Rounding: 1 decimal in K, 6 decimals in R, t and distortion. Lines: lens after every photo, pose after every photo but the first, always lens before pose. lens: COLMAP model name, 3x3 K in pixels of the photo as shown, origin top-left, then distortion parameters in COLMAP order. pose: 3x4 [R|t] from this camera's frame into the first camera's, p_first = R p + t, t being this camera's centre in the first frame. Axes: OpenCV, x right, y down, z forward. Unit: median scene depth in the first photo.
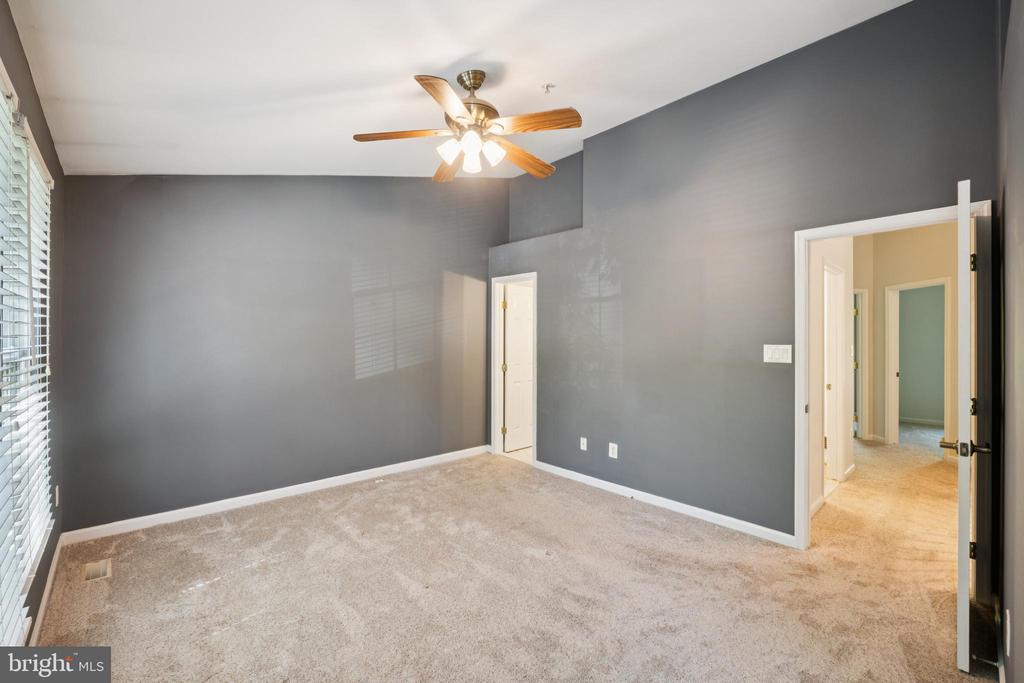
lens RADIAL K [[433.2, 0, 510.7], [0, 433.2, 335.4], [0, 0, 1]] dist [-0.000739, -0.000074]
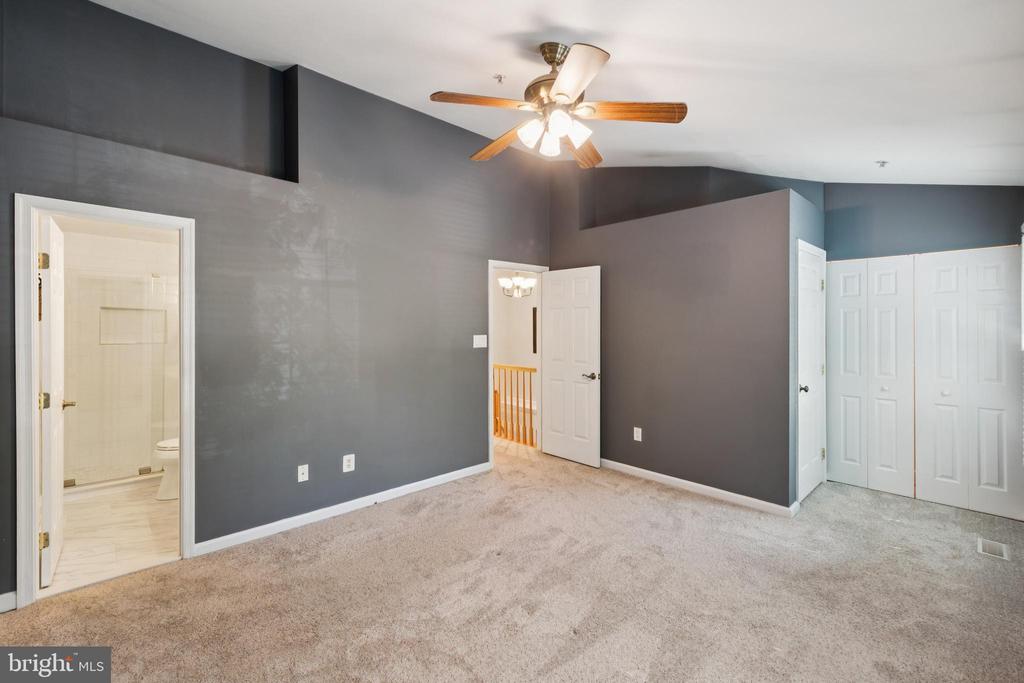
lens RADIAL K [[433.2, 0, 510.7], [0, 433.2, 335.4], [0, 0, 1]] dist [-0.000739, -0.000074]
pose [[-0.008256, -0.023448, 0.999691, -0.831900], [-0.005174, 0.999713, 0.023405, -0.011768], [-0.999953, -0.004979, -0.008375, 0.927246]]
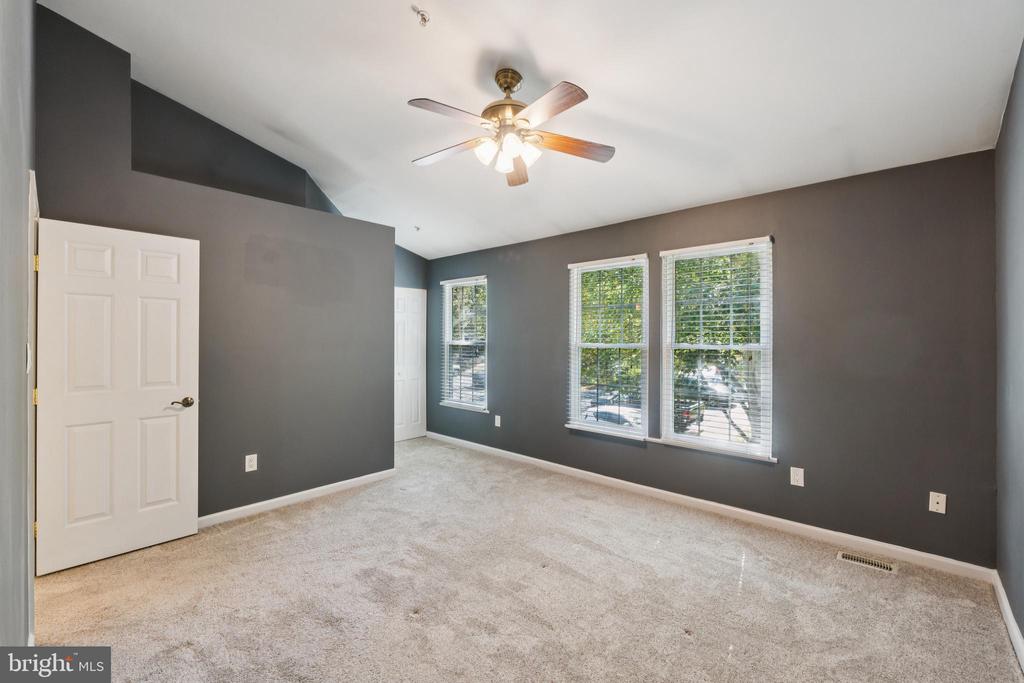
lens RADIAL K [[433.2, 0, 510.7], [0, 433.2, 335.4], [0, 0, 1]] dist [-0.000739, -0.000074]
pose [[-0.996592, -0.005847, -0.082277, -0.019476], [-0.005225, 0.999956, -0.007773, 0.012215], [0.082319, -0.007317, -0.996579, 1.687546]]
